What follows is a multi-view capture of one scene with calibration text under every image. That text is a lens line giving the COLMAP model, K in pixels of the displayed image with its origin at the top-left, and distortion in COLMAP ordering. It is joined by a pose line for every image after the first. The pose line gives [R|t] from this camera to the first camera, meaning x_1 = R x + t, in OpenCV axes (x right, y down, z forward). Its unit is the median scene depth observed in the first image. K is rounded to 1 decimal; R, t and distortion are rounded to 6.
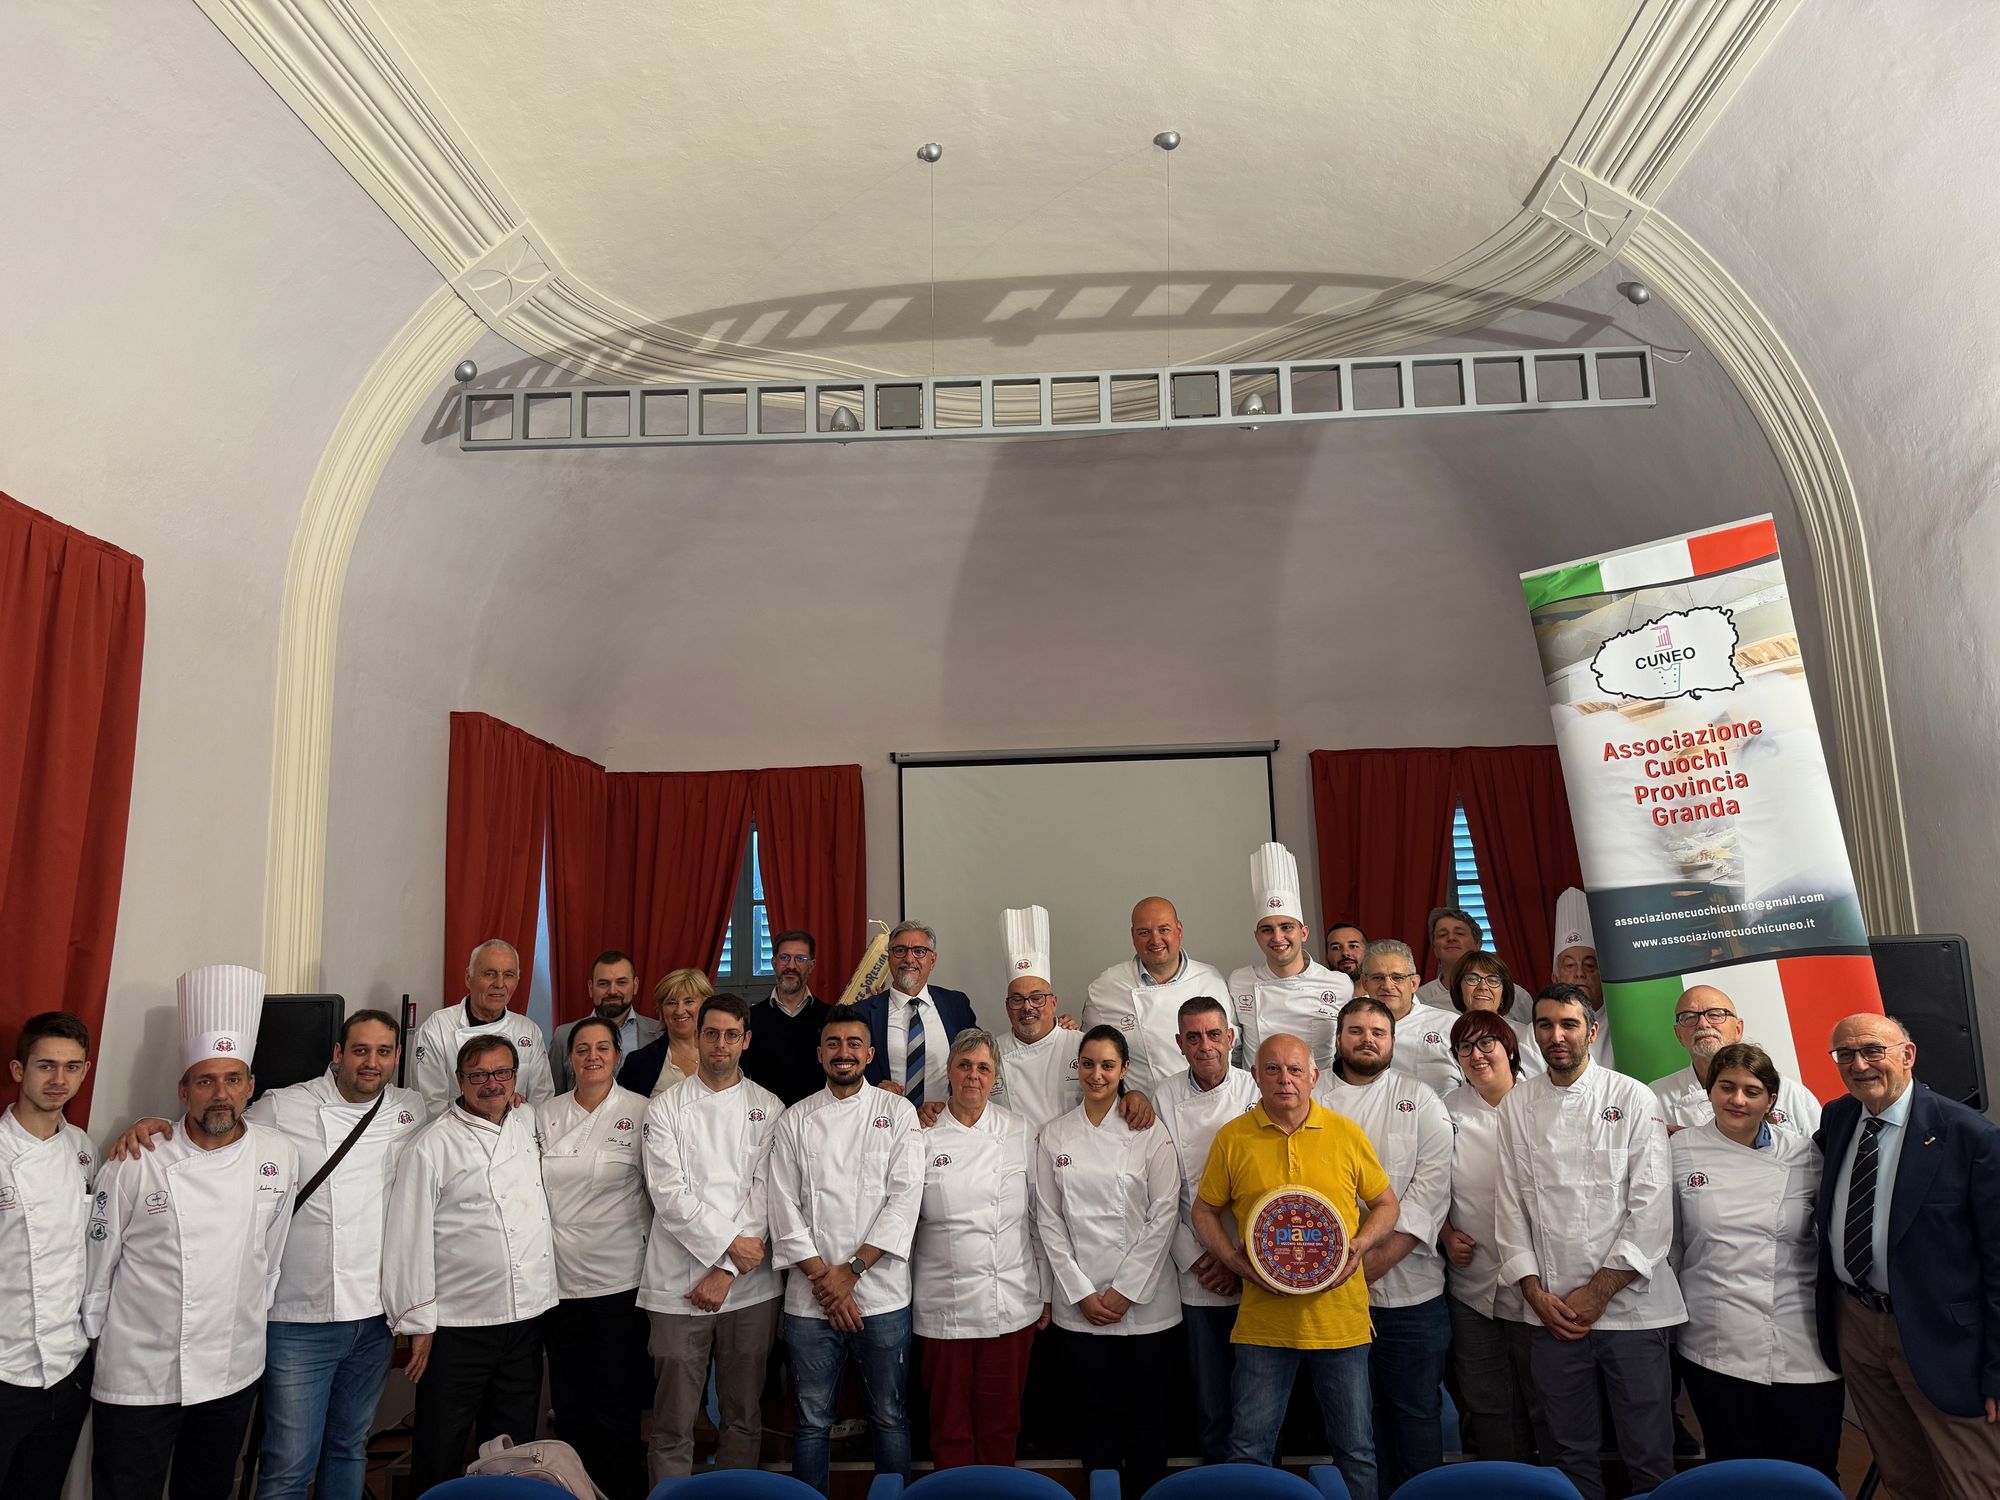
lens RADIAL K [[1410.3, 0, 1059.3], [0, 1410.3, 754.0], [0, 0, 1]] dist [-0.096363, 0.063520]
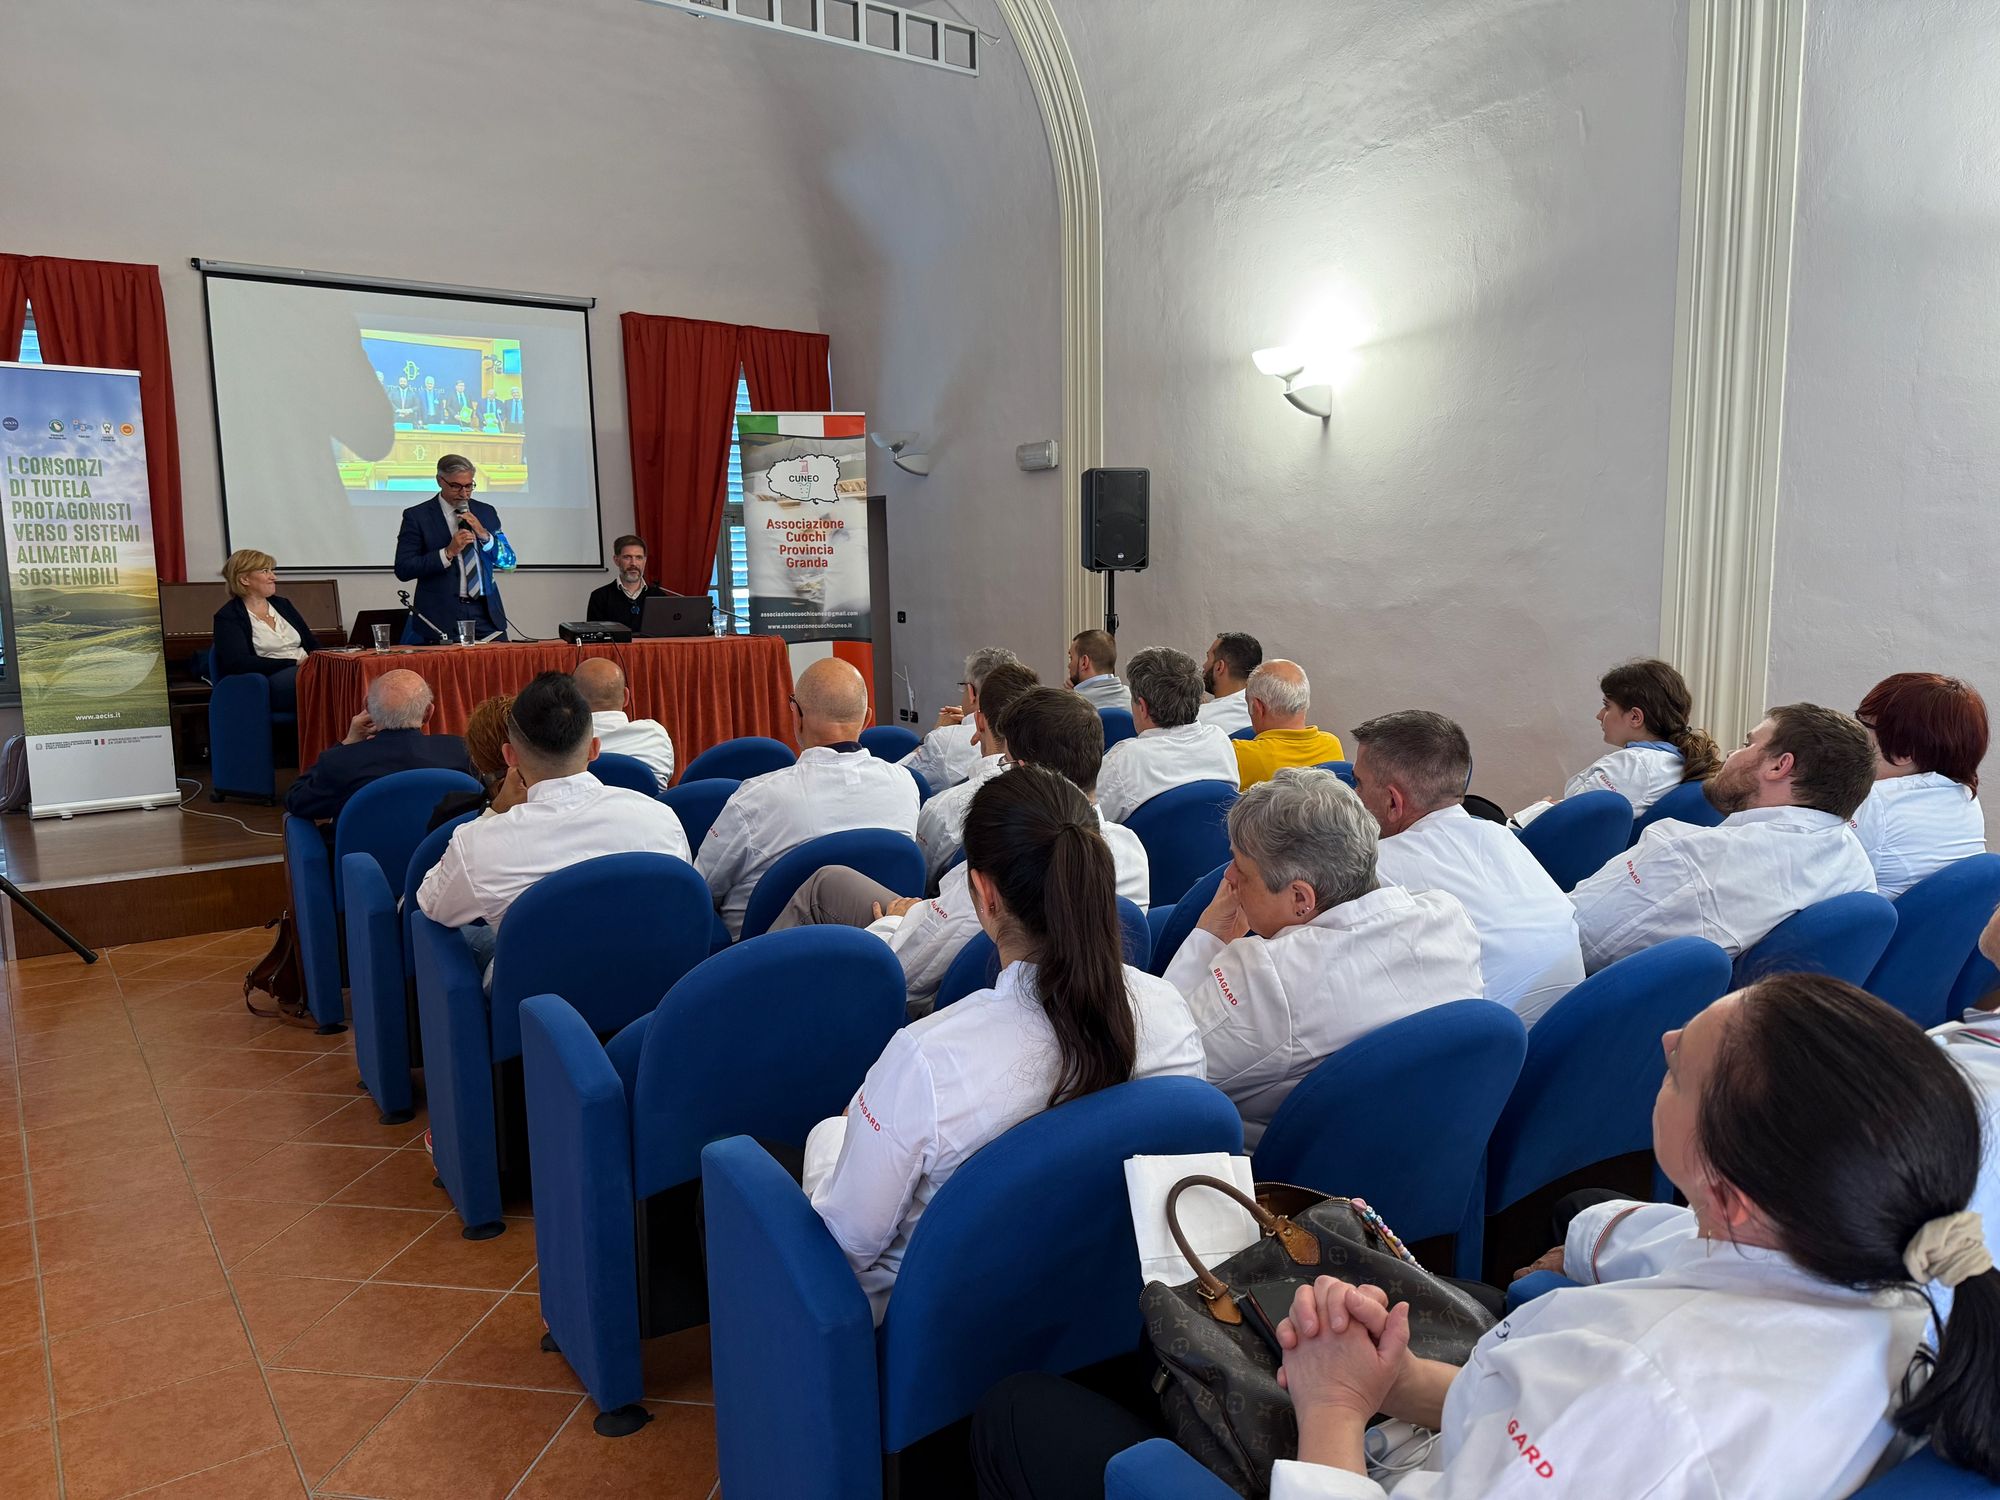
lens RADIAL K [[1410.3, 0, 1059.3], [0, 1410.3, 754.0], [0, 0, 1]] dist [-0.096363, 0.063520]
pose [[0.884070, -0.003334, 0.467343, -0.153078], [-0.163261, 0.934773, 0.315507, -0.383116], [-0.437912, -0.355229, 0.825860, -0.879423]]
